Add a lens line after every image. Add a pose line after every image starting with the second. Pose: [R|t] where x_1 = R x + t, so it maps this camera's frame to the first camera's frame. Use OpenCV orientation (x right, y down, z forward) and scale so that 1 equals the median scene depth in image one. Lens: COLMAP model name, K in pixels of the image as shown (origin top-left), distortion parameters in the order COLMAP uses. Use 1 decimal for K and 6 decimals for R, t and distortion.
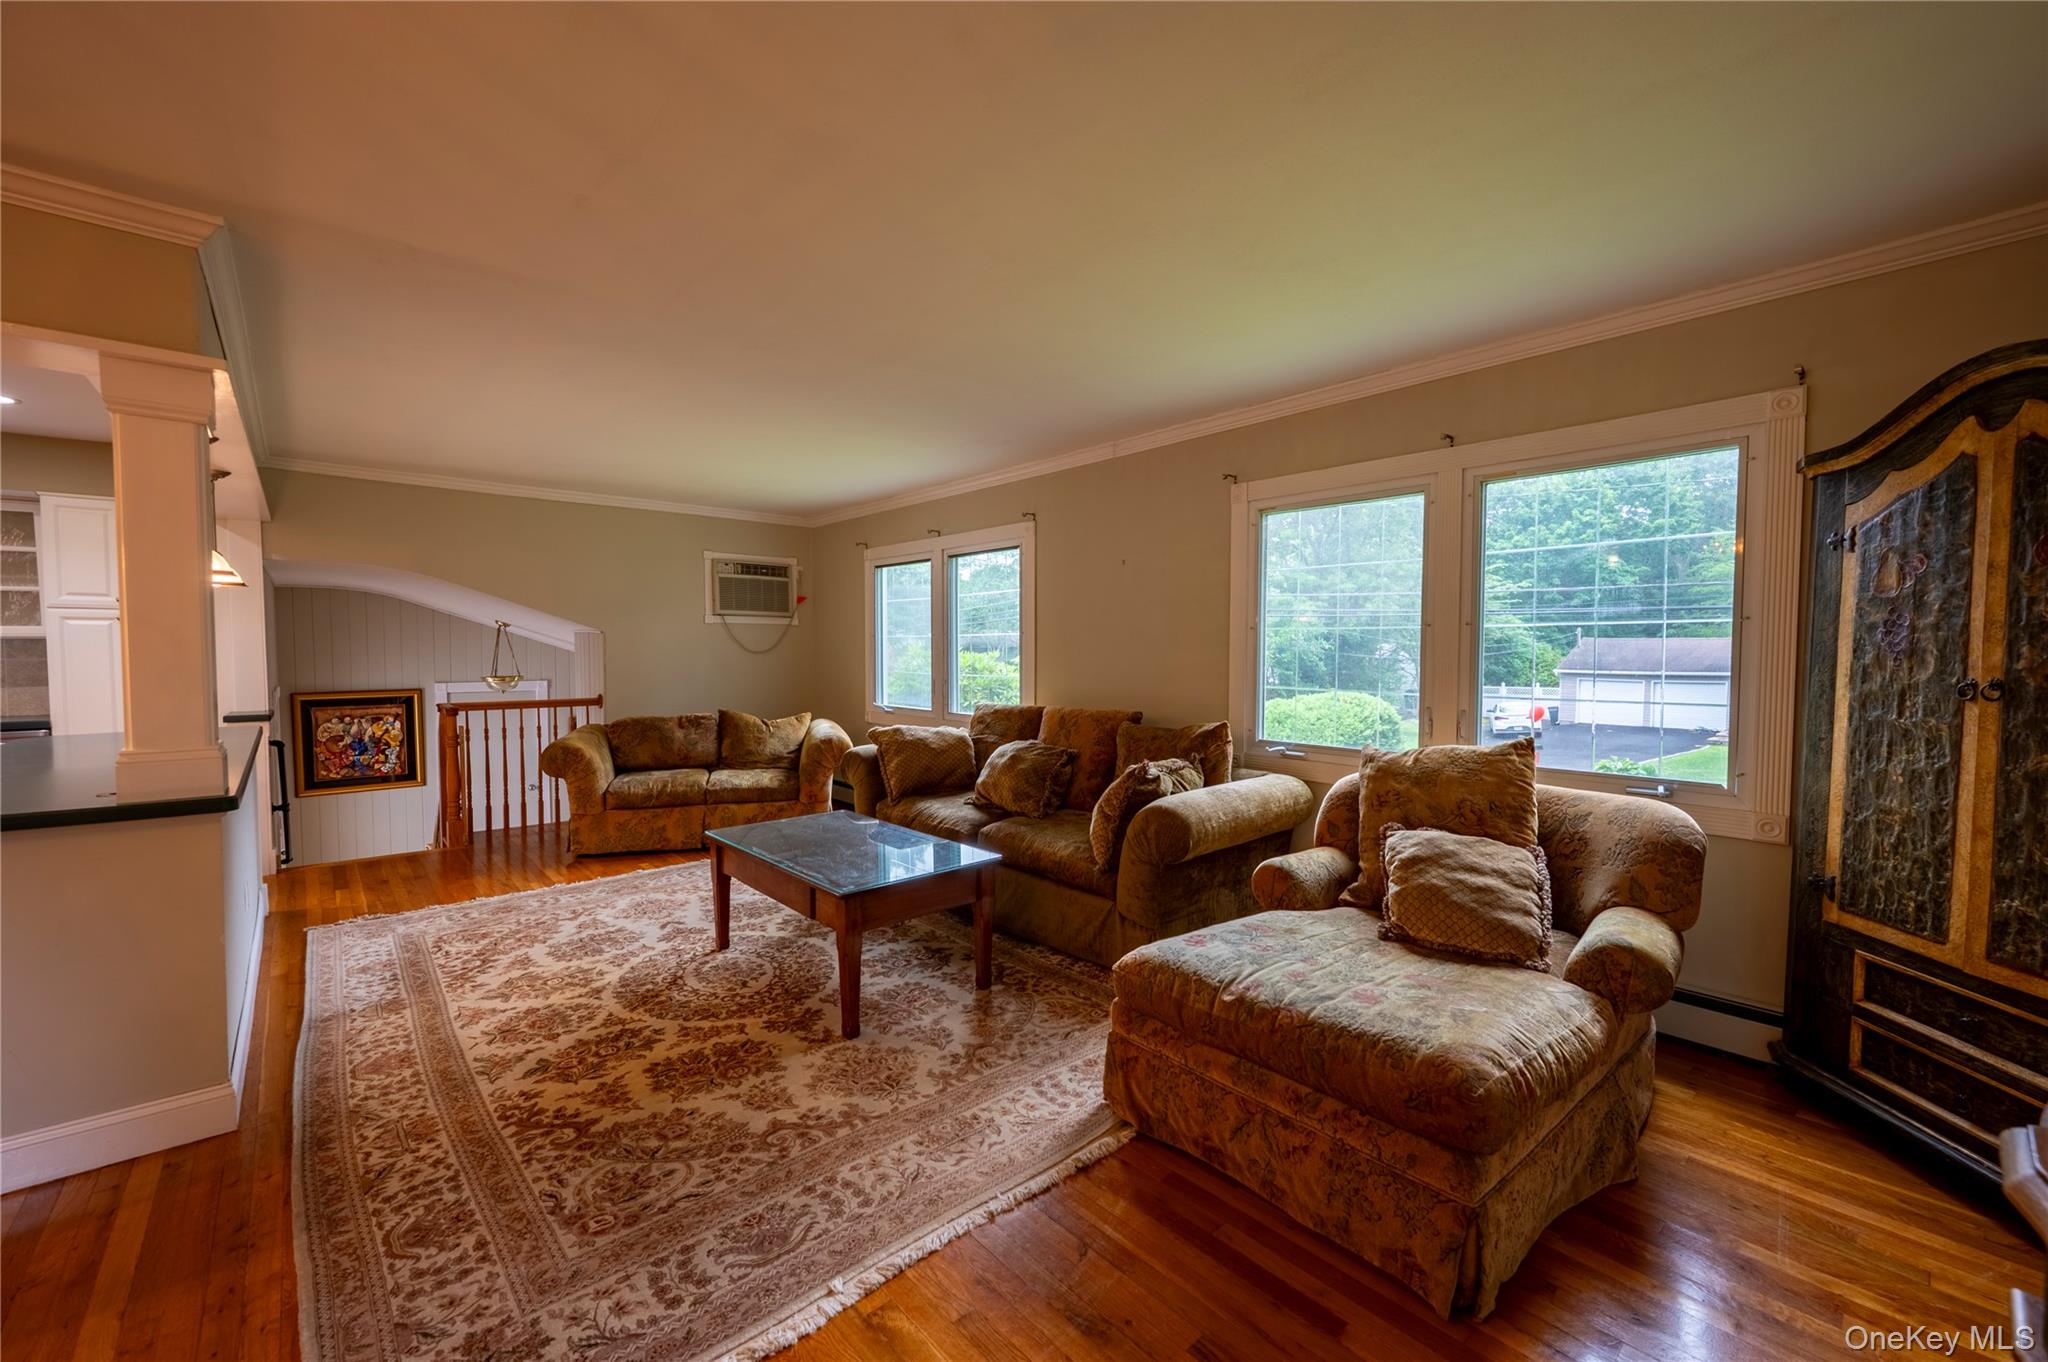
lens RADIAL K [[835.6, 0, 1036.1], [0, 835.6, 683.0], [0, 0, 1]] dist [-0.000540, 0.000121]
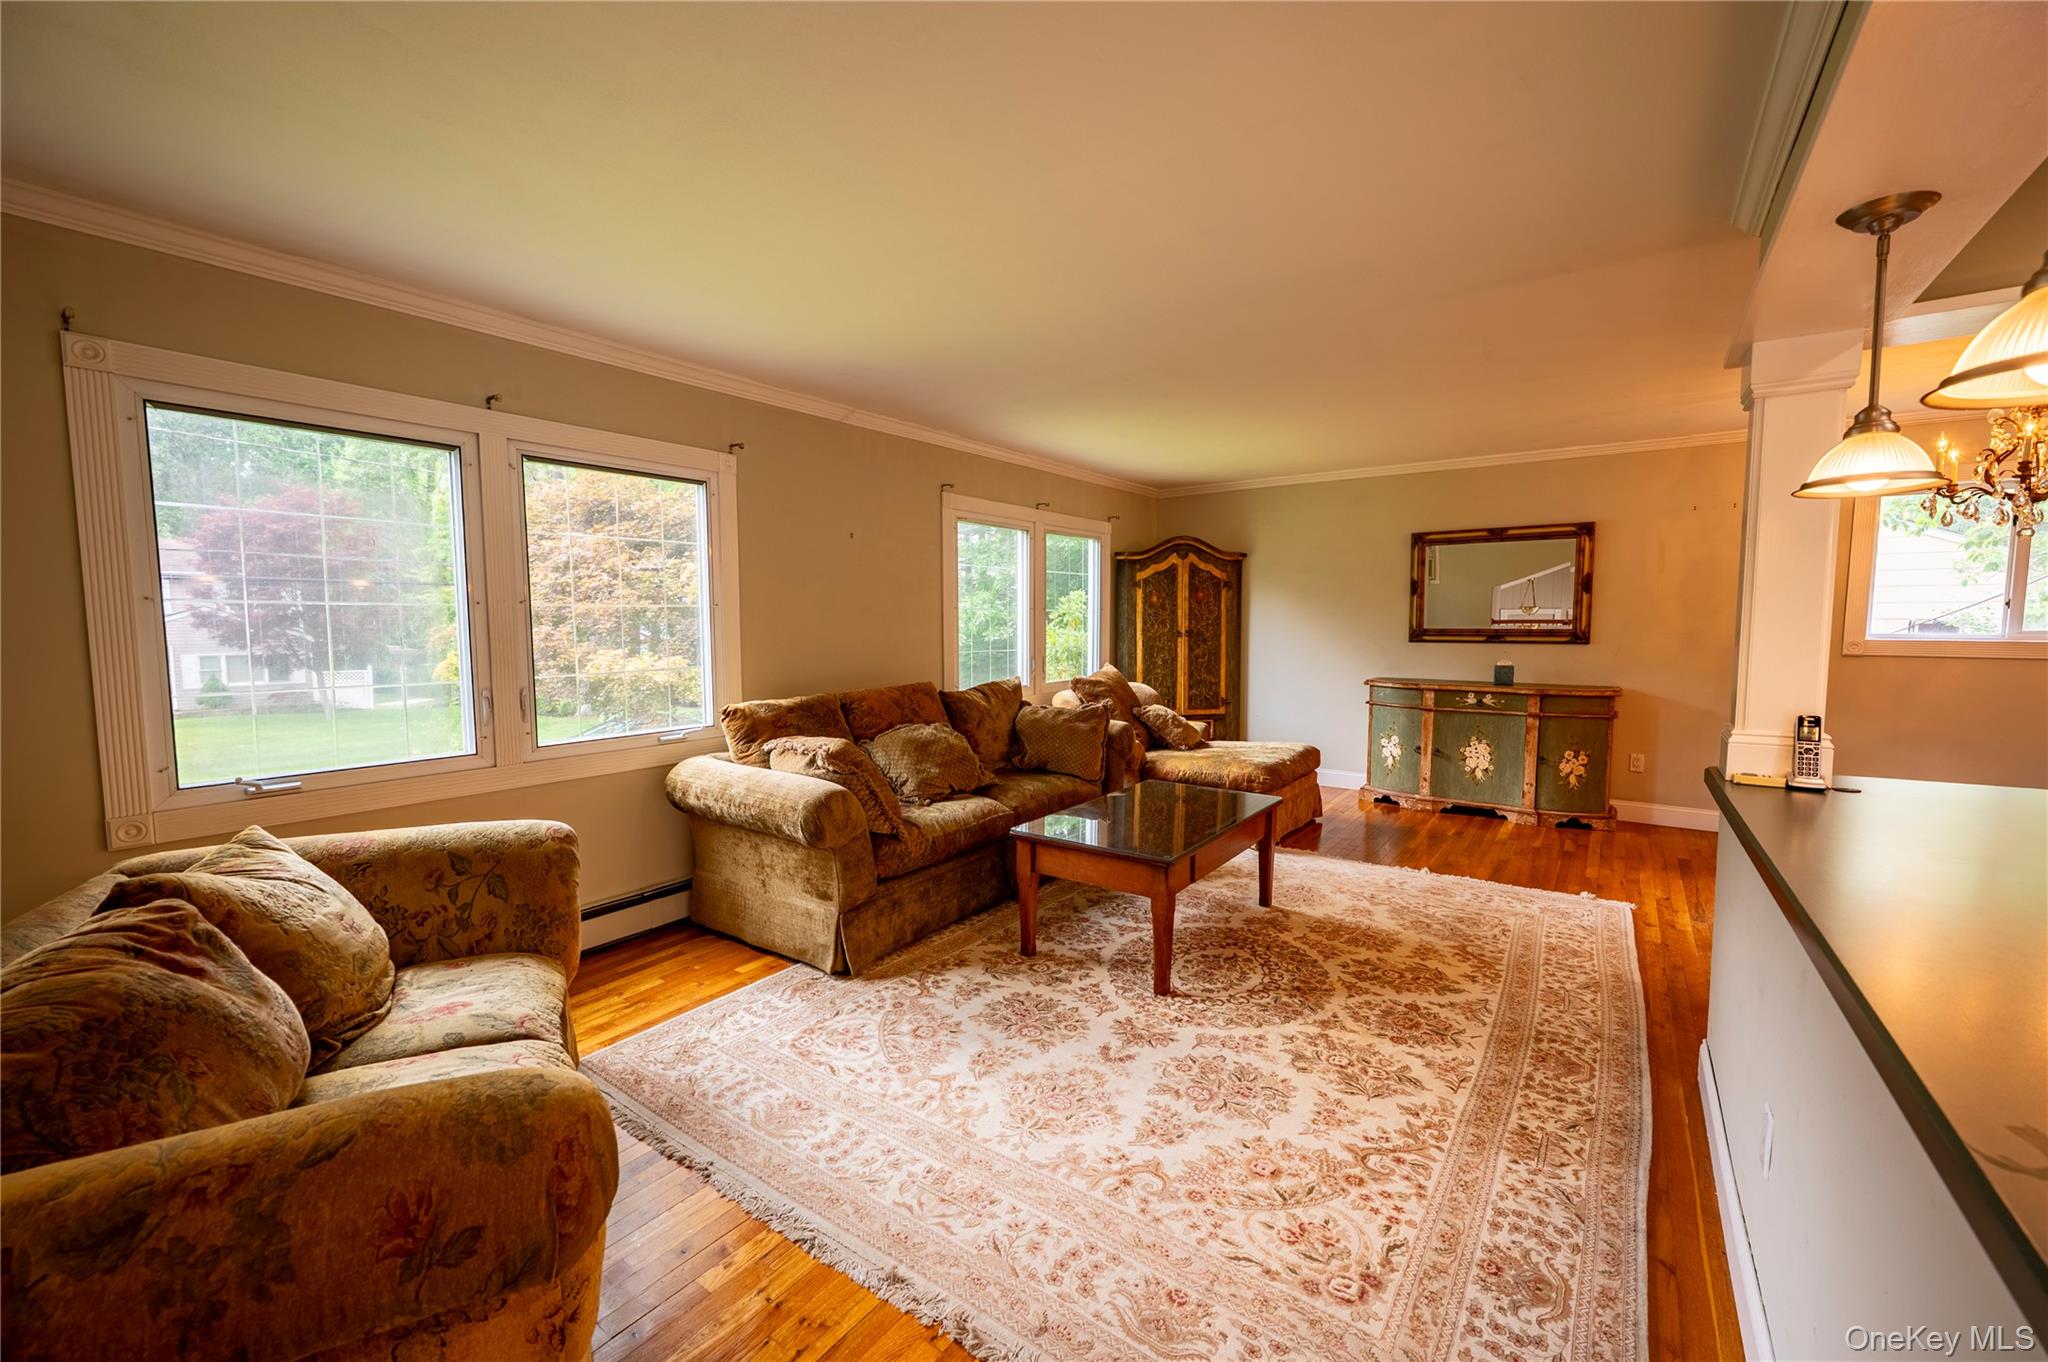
lens RADIAL K [[810.3, 0, 1027.7], [0, 810.3, 682.7], [0, 0, 1]] dist [-0.000899, 0.000109]
pose [[-0.220049, -0.078721, 0.972307, -1.295218], [0.042483, 0.995019, 0.090175, -0.075876], [-0.974563, 0.061149, -0.215609, 1.514238]]
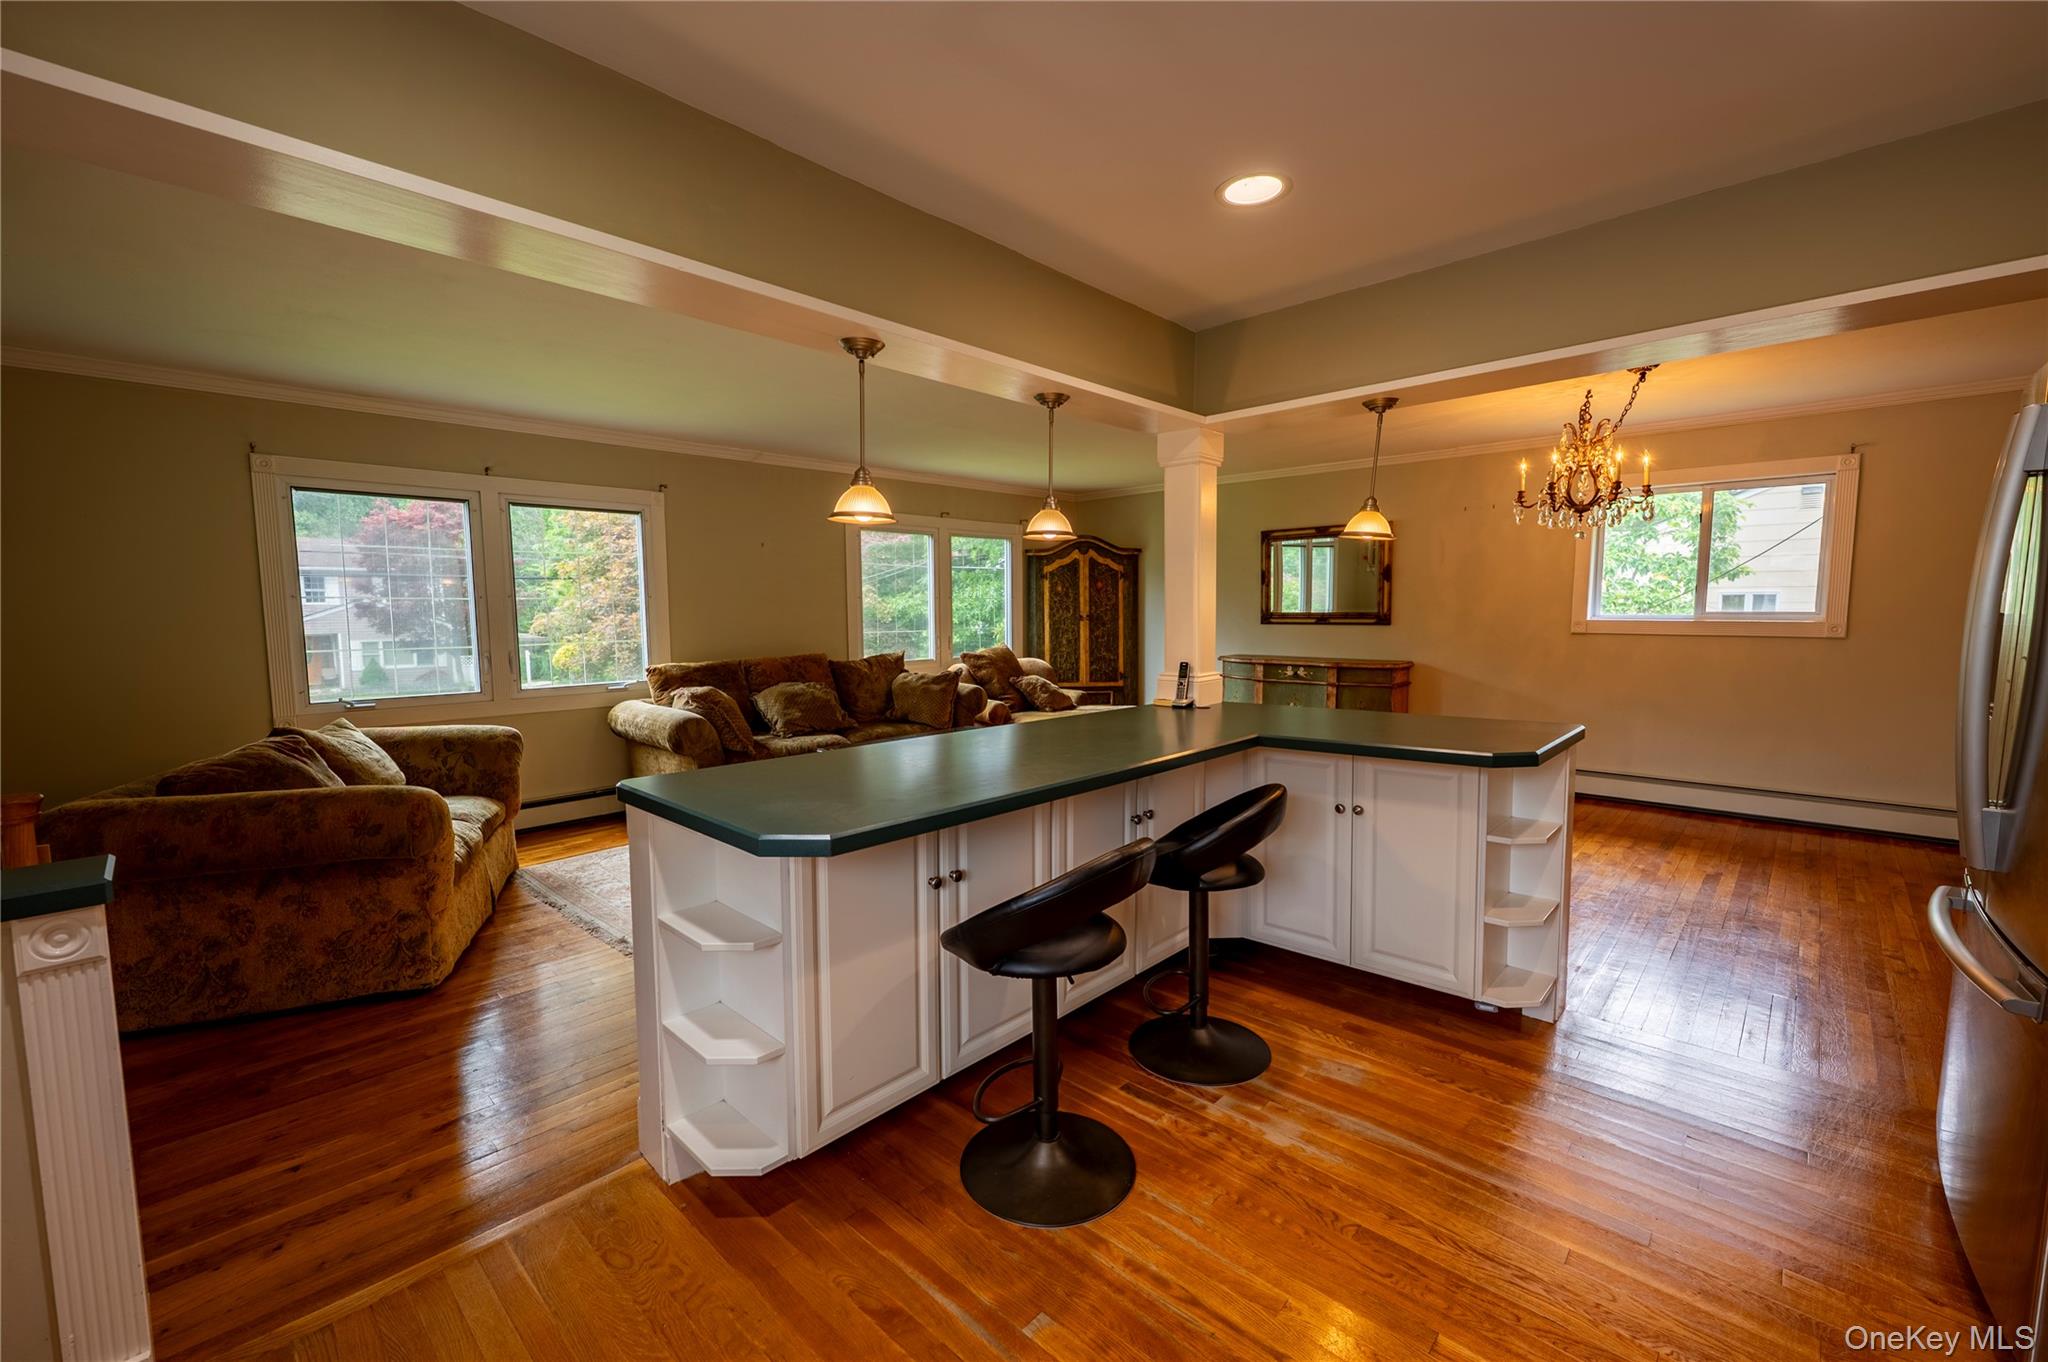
lens RADIAL K [[826.3, 0, 1020.5], [0, 826.3, 684.0], [0, 0, 1]] dist [-0.001042, -0.000008]
pose [[-0.094010, -0.094490, 0.991077, -1.854800], [0.048099, 0.993892, 0.099321, -0.054558], [-0.994409, 0.057007, -0.088891, 1.081324]]
